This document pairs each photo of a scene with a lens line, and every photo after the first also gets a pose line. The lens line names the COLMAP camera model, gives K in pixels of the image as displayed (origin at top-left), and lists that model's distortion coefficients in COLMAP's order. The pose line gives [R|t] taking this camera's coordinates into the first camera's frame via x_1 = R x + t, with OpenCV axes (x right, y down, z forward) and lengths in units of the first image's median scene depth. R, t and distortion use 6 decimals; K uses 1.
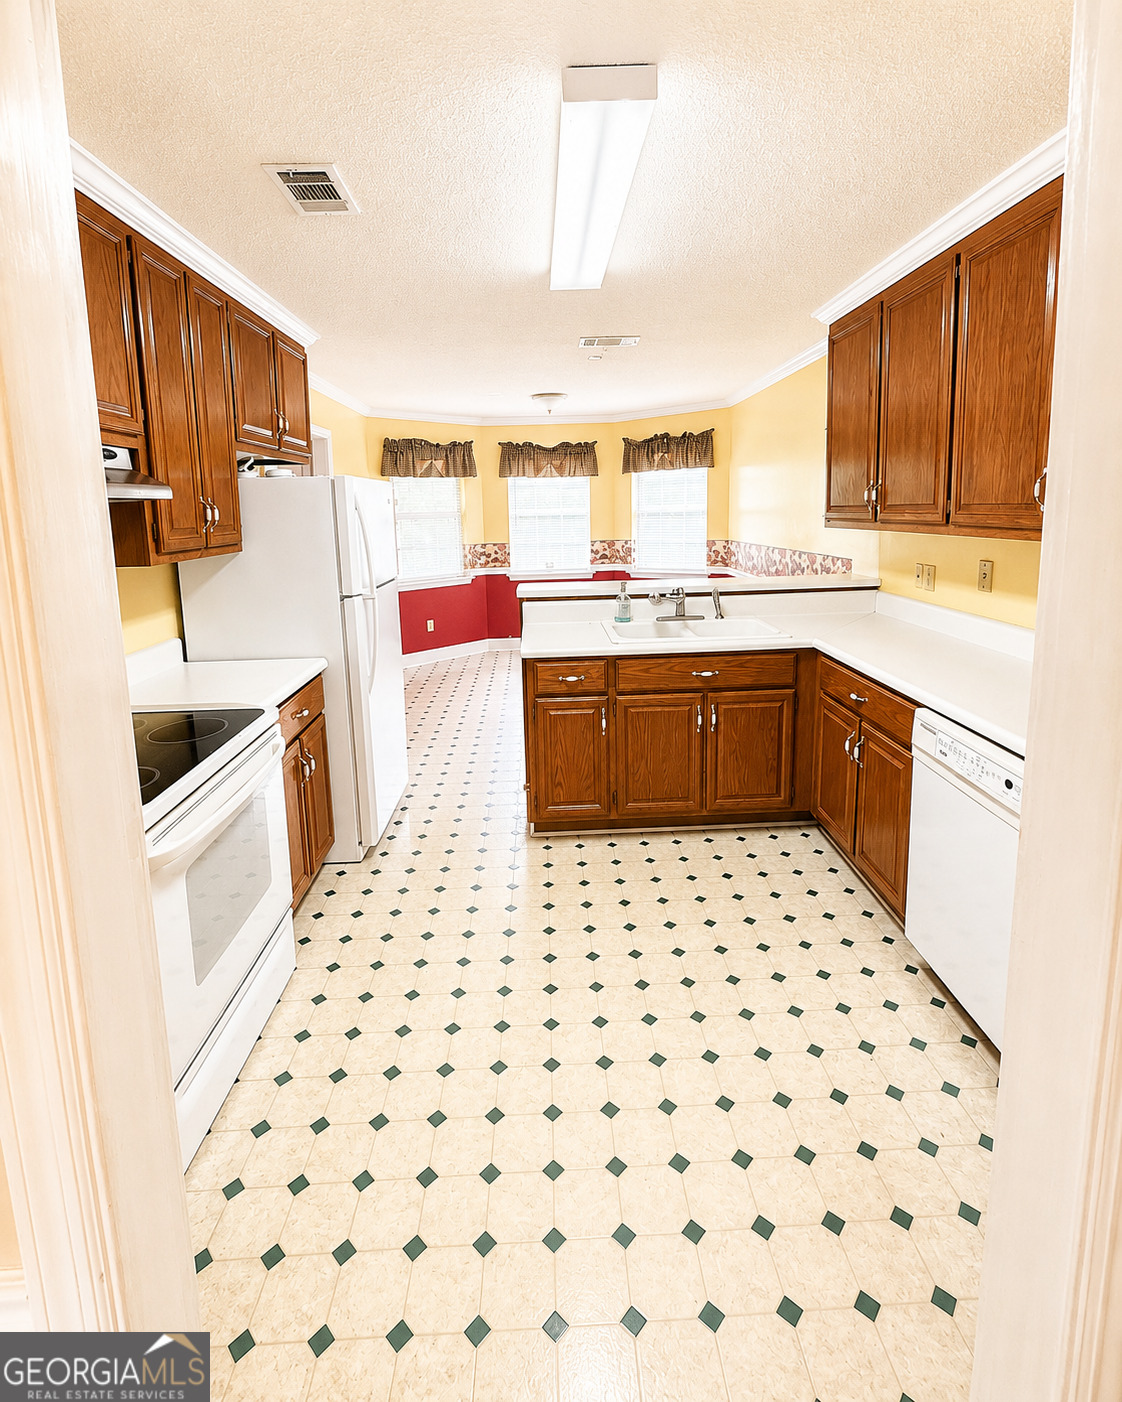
lens RADIAL K [[851.8, 0, 561.0], [0, 851.8, 701.0], [0, 0, 1]] dist [0.002719, 0.000215]
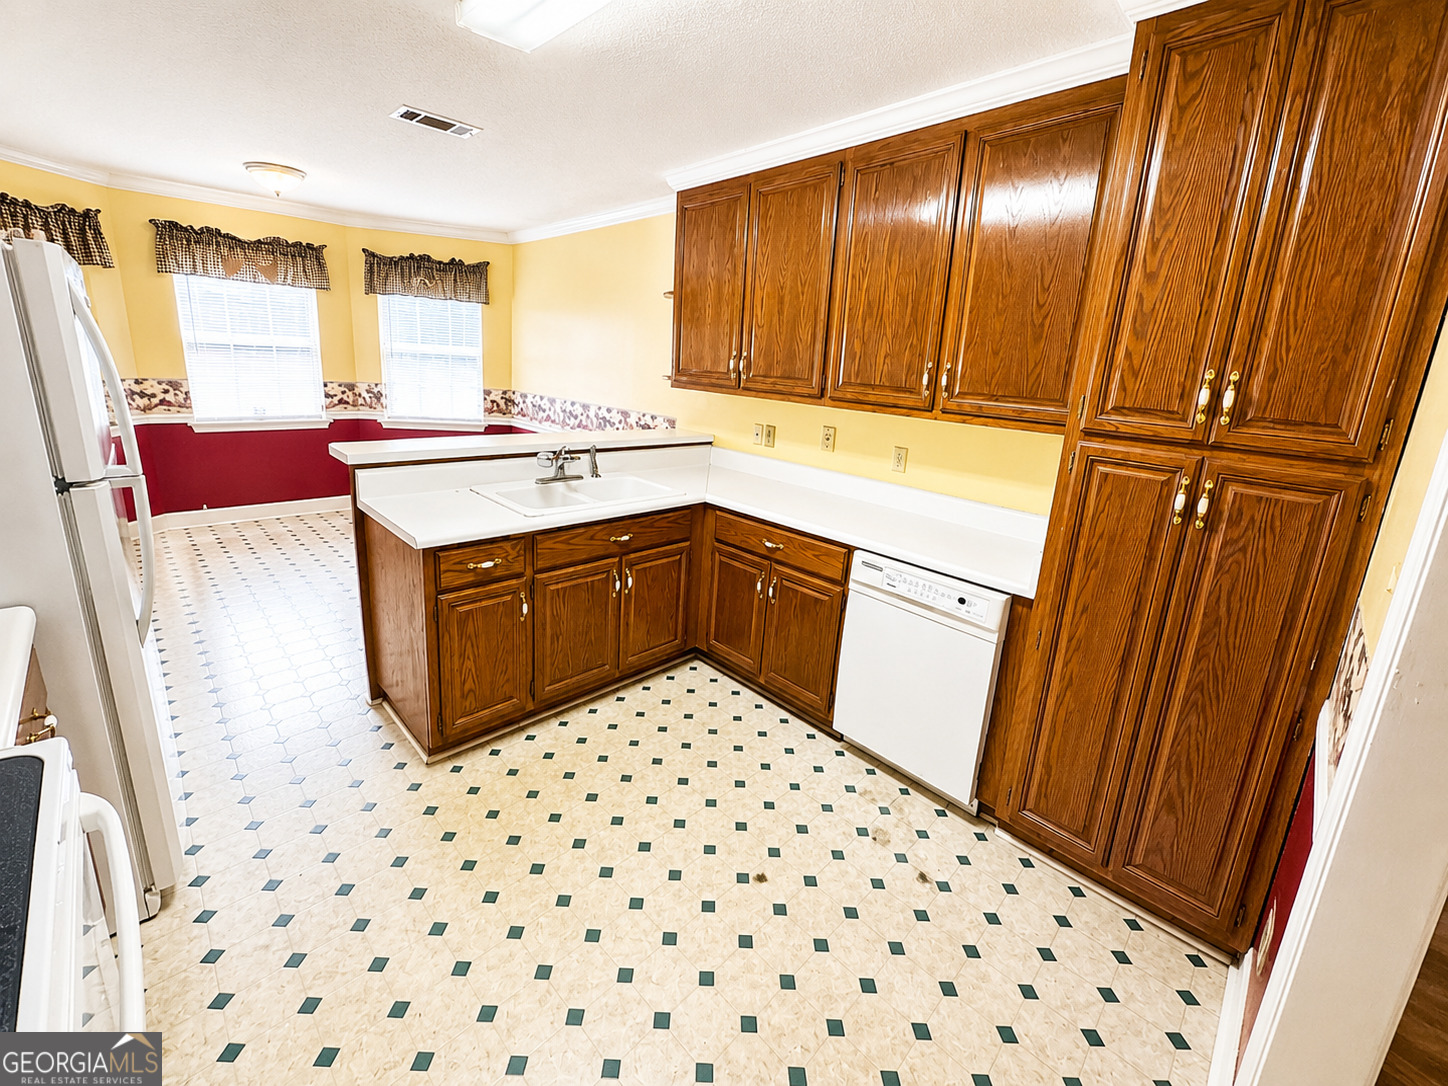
lens RADIAL K [[686.8, 0, 724.0], [0, 686.8, 568.0], [0, 0, 1]] dist [-0.004410, -0.000569]
pose [[0.577419, -0.168298, 0.798914, -0.376508], [0.083416, 0.985564, 0.147327, -0.098634], [-0.812175, -0.018427, 0.583122, 0.429697]]
